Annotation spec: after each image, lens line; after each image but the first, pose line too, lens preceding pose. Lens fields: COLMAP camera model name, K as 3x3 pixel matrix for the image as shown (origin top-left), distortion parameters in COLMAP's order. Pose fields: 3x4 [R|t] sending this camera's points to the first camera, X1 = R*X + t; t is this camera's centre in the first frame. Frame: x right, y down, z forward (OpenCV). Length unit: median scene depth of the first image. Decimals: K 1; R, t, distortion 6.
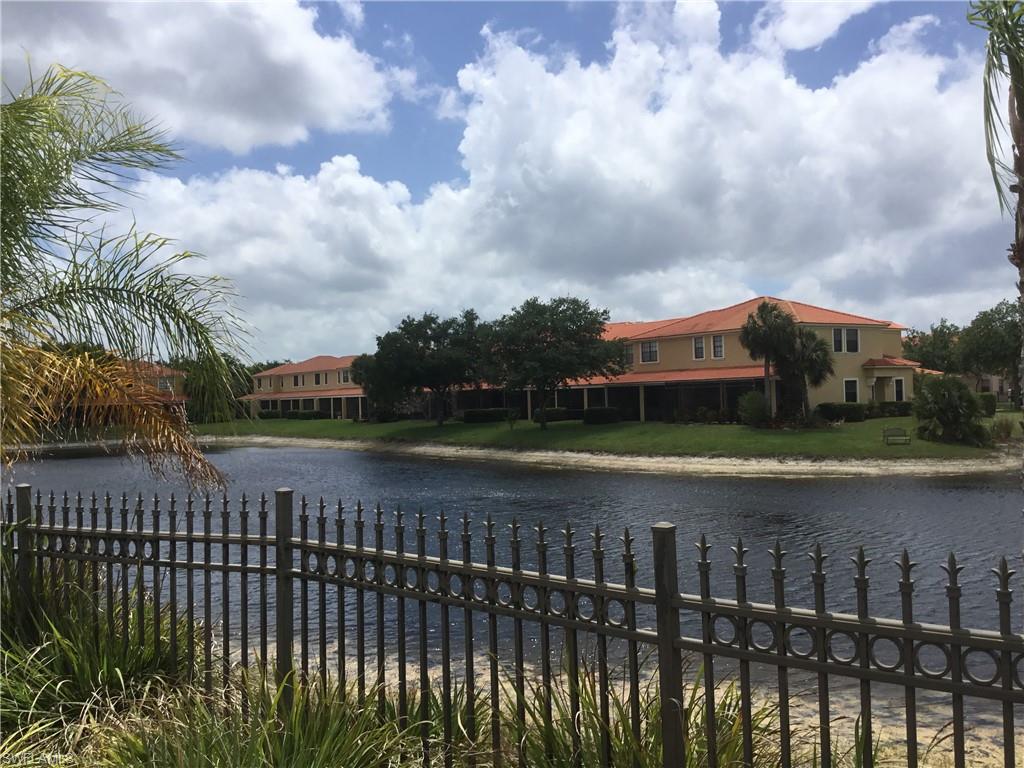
lens RADIAL K [[907.3, 0, 512.1], [0, 907.3, 380.9], [0, 0, 1]] dist [0.048792, -0.008465]
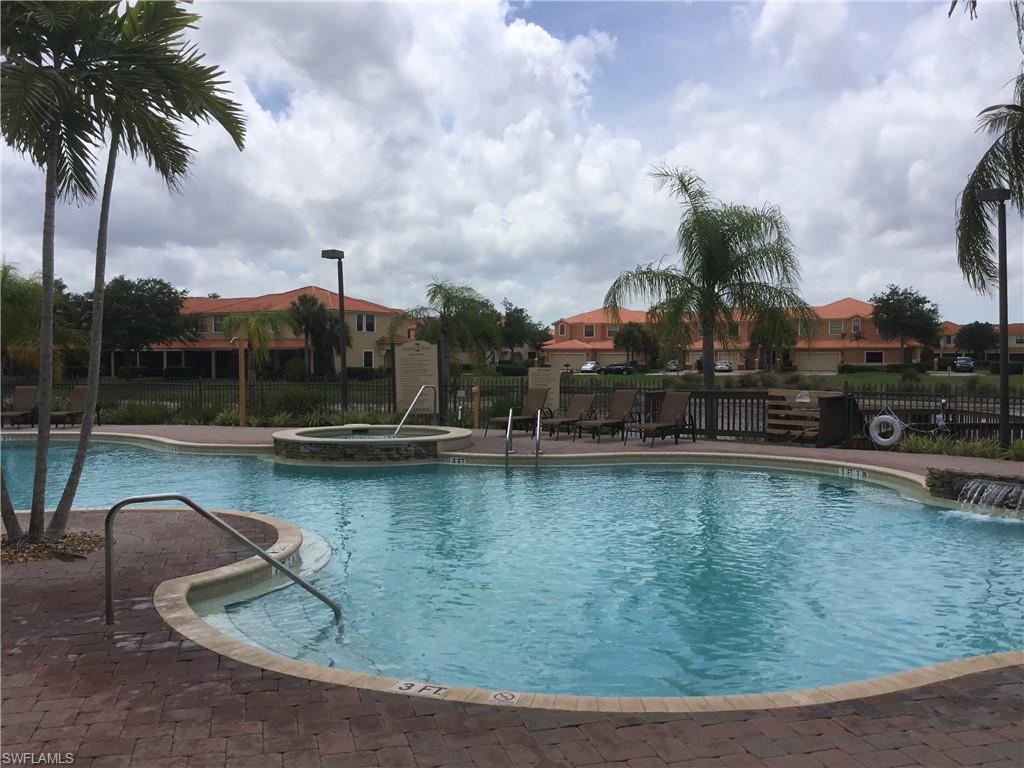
lens RADIAL K [[907.3, 0, 515.0], [0, 907.3, 379.4], [0, 0, 1]] dist [0.048792, -0.008465]
pose [[0.896110, 0.015446, 0.443564, -0.047746], [-0.030880, 0.999142, 0.027593, -0.003216], [-0.442757, -0.038423, 0.895818, -0.353731]]
